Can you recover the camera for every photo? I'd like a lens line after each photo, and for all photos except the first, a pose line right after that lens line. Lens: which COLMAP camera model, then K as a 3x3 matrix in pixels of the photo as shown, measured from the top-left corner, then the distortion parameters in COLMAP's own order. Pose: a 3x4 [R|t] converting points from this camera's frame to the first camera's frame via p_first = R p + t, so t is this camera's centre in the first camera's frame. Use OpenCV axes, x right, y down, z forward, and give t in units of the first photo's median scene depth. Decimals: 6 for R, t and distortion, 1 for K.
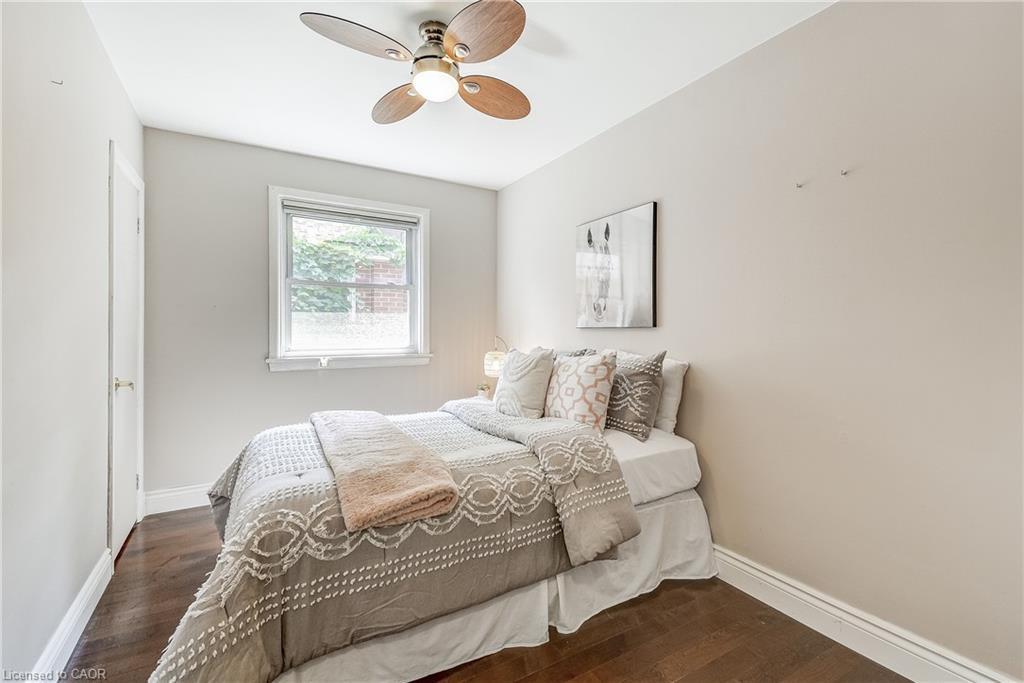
lens RADIAL K [[465.2, 0, 539.1], [0, 465.2, 317.3], [0, 0, 1]] dist [0.066518, -0.022168]
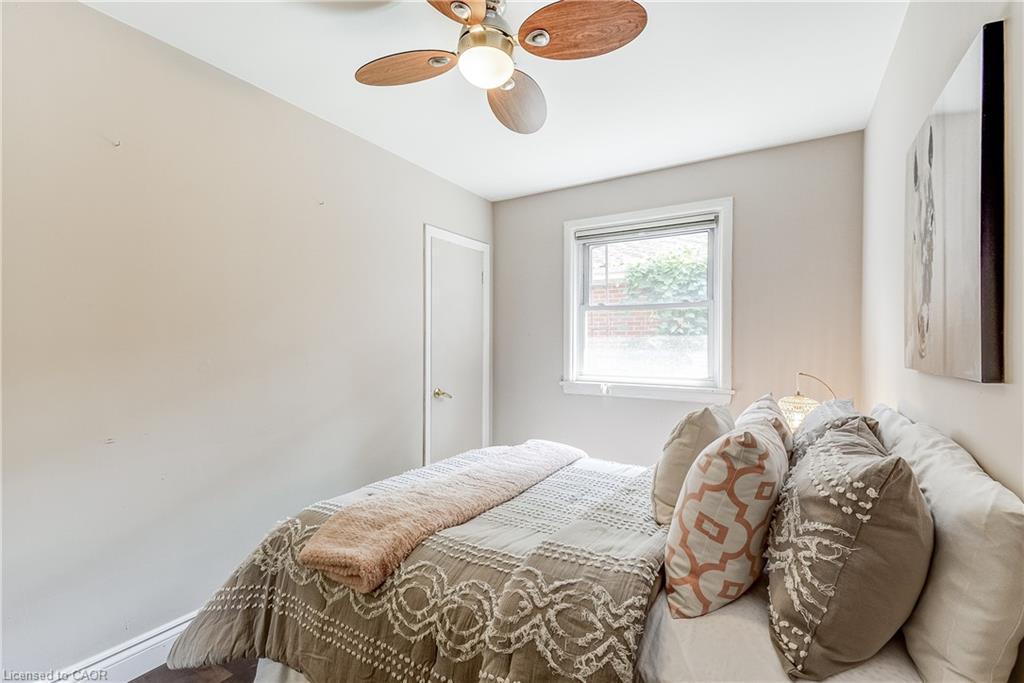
lens RADIAL K [[456.9, 0, 530.0], [0, 456.9, 340.8], [0, 0, 1]] dist [0.052923, -0.020811]
pose [[0.455616, -0.001825, -0.890175, 0.450844], [0.018407, 0.999803, 0.007372, -0.020367], [0.889986, -0.019744, 0.455560, 0.610297]]
